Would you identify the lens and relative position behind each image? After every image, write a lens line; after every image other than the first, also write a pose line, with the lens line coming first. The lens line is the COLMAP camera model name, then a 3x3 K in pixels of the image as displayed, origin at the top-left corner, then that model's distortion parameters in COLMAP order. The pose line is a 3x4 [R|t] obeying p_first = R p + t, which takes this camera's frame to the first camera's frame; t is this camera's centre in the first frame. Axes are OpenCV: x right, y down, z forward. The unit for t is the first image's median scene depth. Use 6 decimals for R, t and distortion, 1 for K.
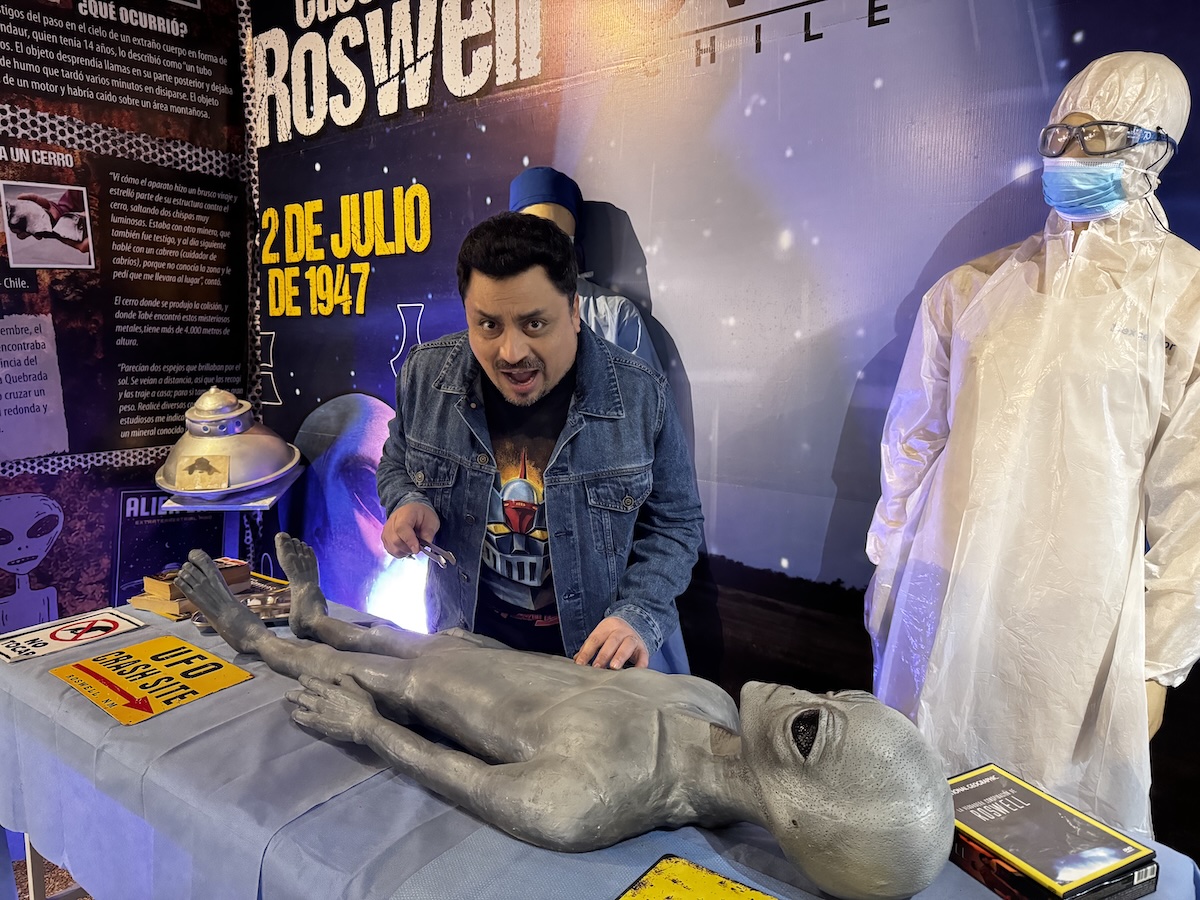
lens RADIAL K [[843.3, 0, 595.9], [0, 843.3, 451.9], [0, 0, 1]] dist [0.022991, -0.026900]
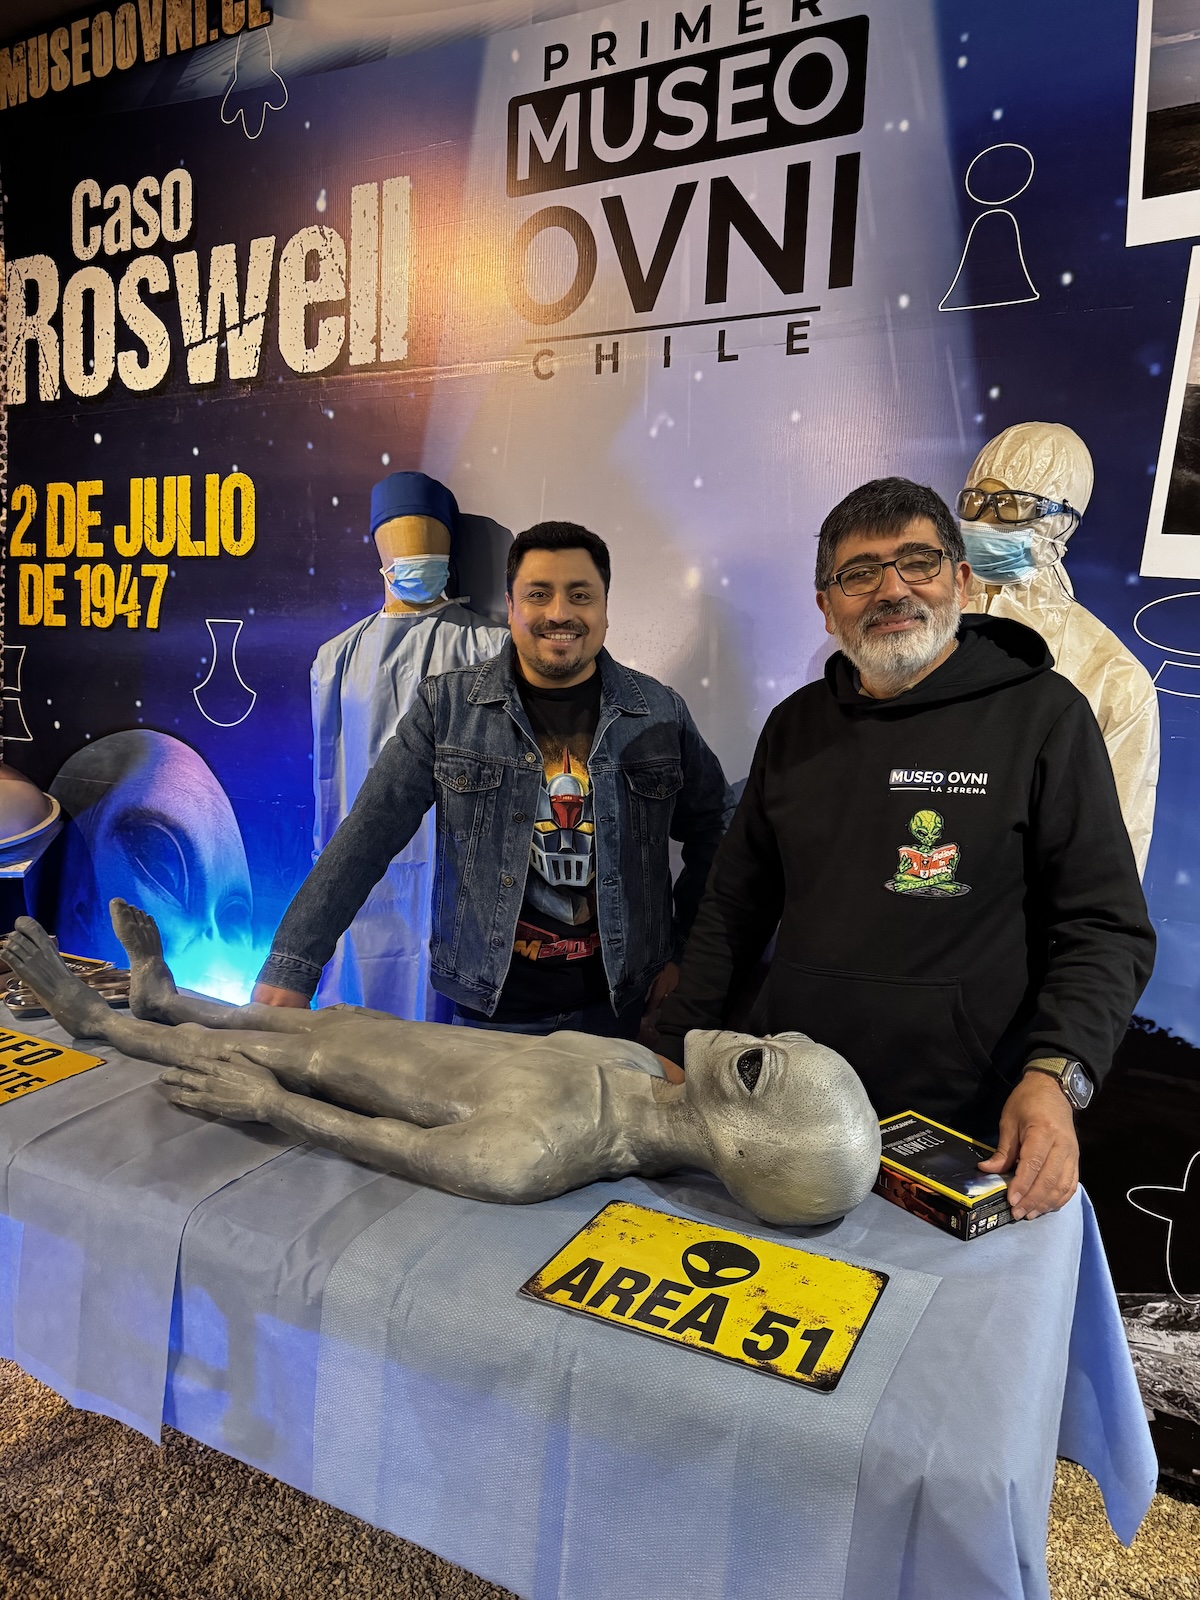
lens RADIAL K [[1124.4, 0, 599.8], [0, 1124.4, 797.0], [0, 0, 1]] dist [0.022991, -0.026900]
pose [[0.983595, 0.016646, 0.179620, -0.061545], [-0.014170, 0.999786, -0.015060, 0.003074], [-0.179833, 0.012268, 0.983621, -0.113778]]
